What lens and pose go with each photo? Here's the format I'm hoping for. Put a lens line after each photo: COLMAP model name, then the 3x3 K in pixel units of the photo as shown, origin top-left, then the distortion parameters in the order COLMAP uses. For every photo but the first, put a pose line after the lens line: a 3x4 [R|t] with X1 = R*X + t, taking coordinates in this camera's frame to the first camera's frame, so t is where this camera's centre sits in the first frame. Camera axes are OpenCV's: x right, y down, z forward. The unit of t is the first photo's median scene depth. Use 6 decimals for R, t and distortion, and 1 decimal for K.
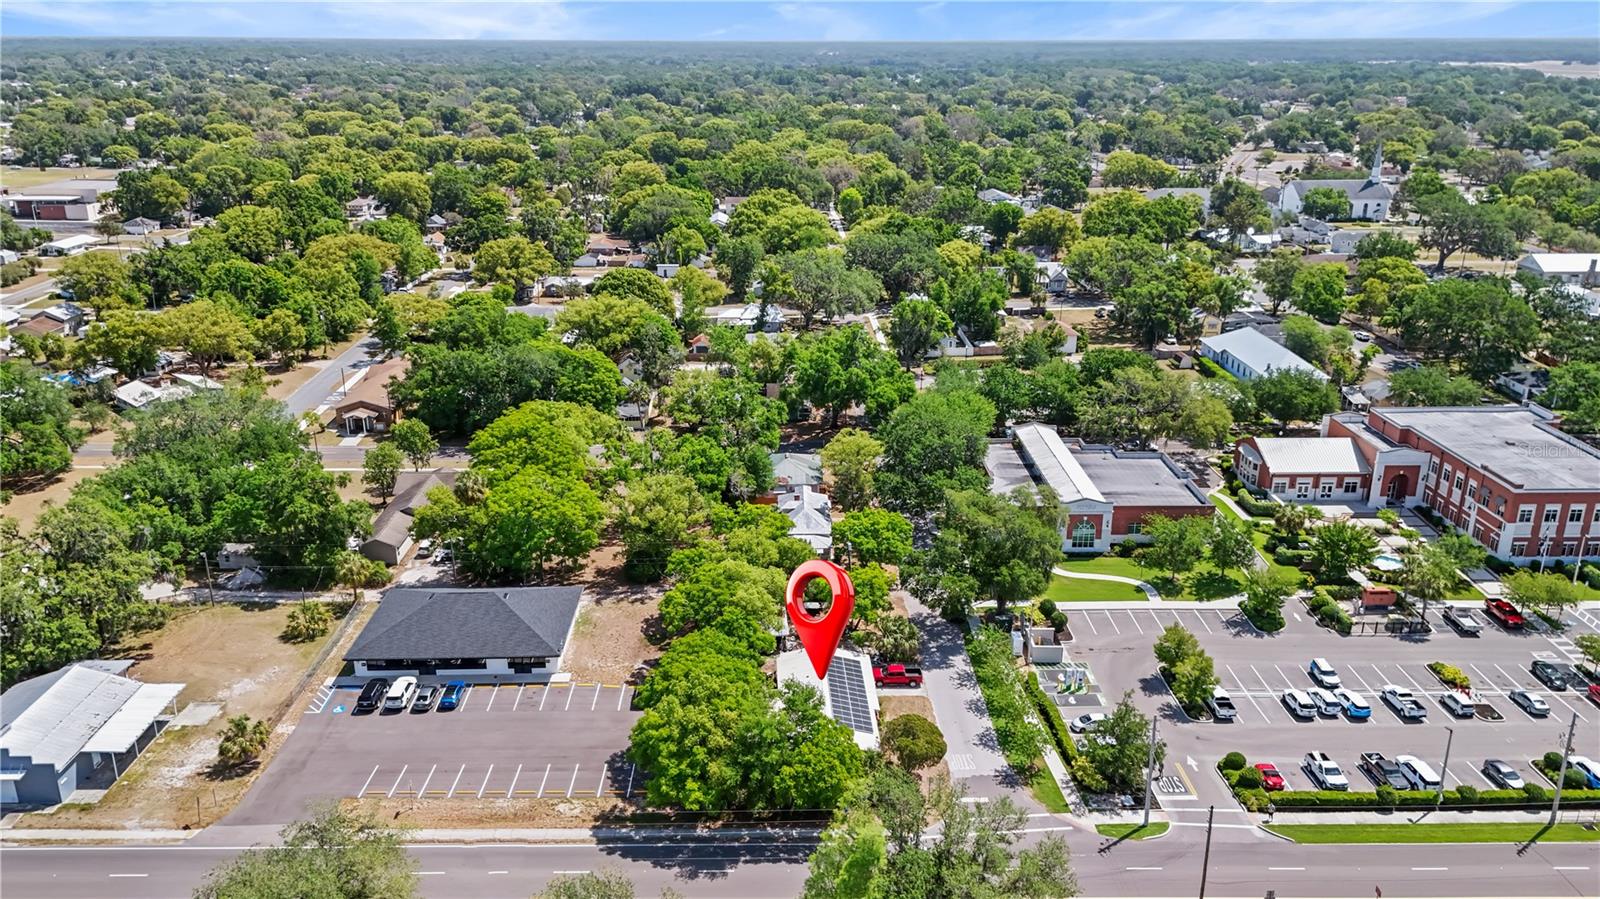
lens RADIAL K [[1209.5, 0, 800.0], [0, 1209.5, 449.5], [0, 0, 1]] dist [0.070131, -0.066477]
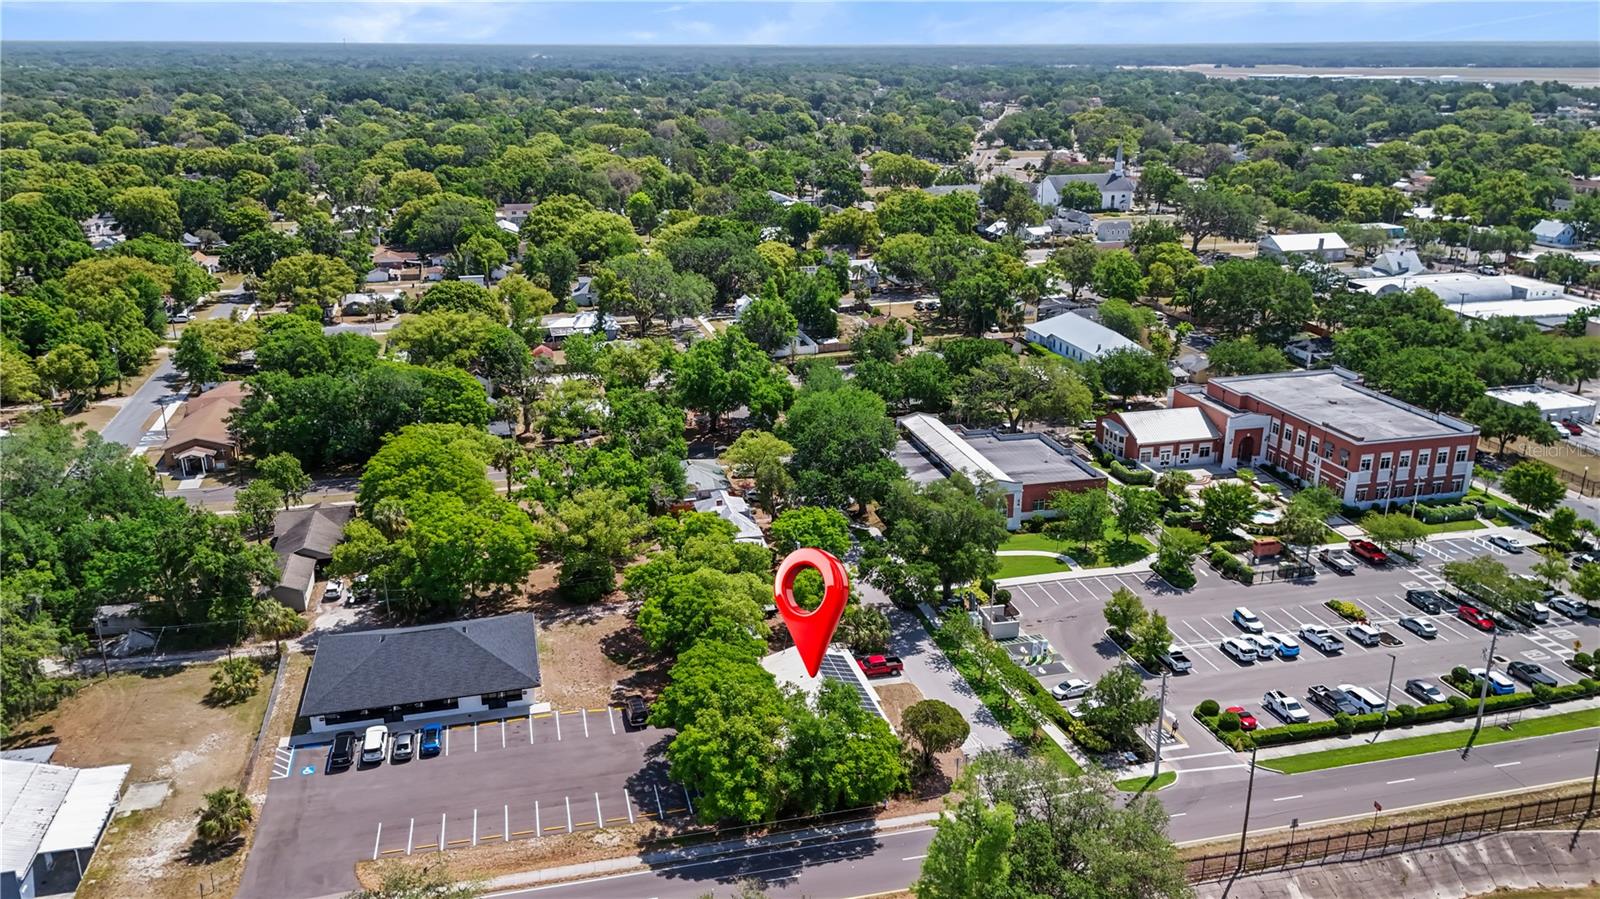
lens RADIAL K [[1209.5, 0, 800.0], [0, 1209.5, 449.5], [0, 0, 1]] dist [0.070131, -0.066477]
pose [[0.973440, -0.073303, 0.216890, -0.142986], [0.073918, 0.997250, 0.005285, -0.003946], [-0.216681, 0.010888, 0.976182, 0.013726]]
